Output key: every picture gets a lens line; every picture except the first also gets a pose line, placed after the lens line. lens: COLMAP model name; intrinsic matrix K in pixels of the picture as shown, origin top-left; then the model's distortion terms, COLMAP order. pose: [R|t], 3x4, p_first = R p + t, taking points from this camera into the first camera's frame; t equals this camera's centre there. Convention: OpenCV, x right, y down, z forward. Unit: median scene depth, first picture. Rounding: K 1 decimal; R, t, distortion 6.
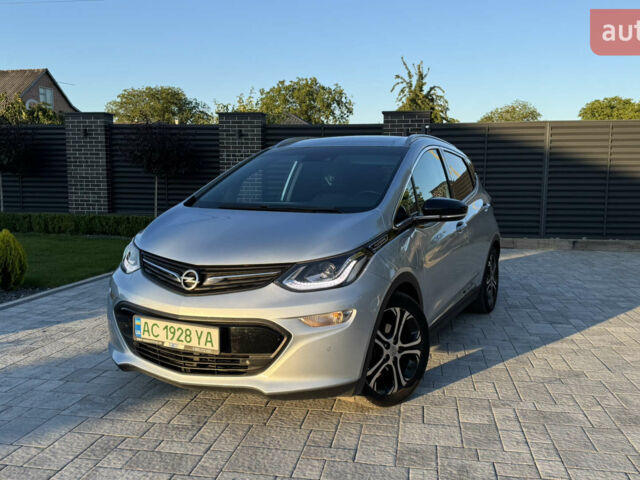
lens RADIAL K [[593.2, 0, 320.0], [0, 593.2, 240.0], [0, 0, 1]] dist [0.147641, -0.295356]
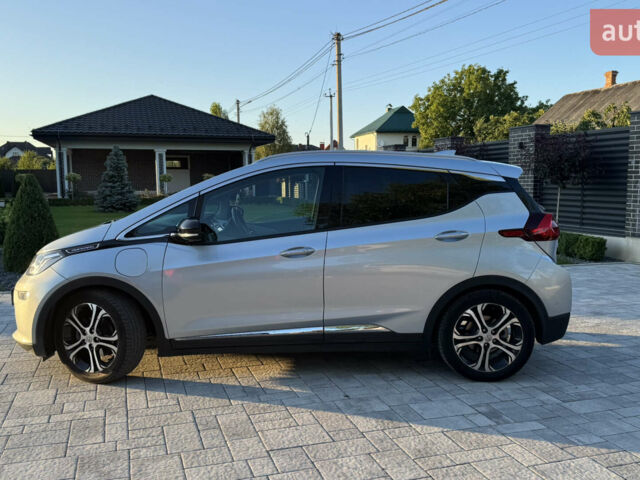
lens RADIAL K [[593.2, 0, 320.0], [0, 593.2, 240.0], [0, 0, 1]] dist [0.147641, -0.295356]
pose [[0.467330, 0.077522, -0.880678, 1.263176], [-0.088261, 0.995263, 0.040773, -0.096502], [0.879666, 0.058675, 0.471958, 0.726769]]
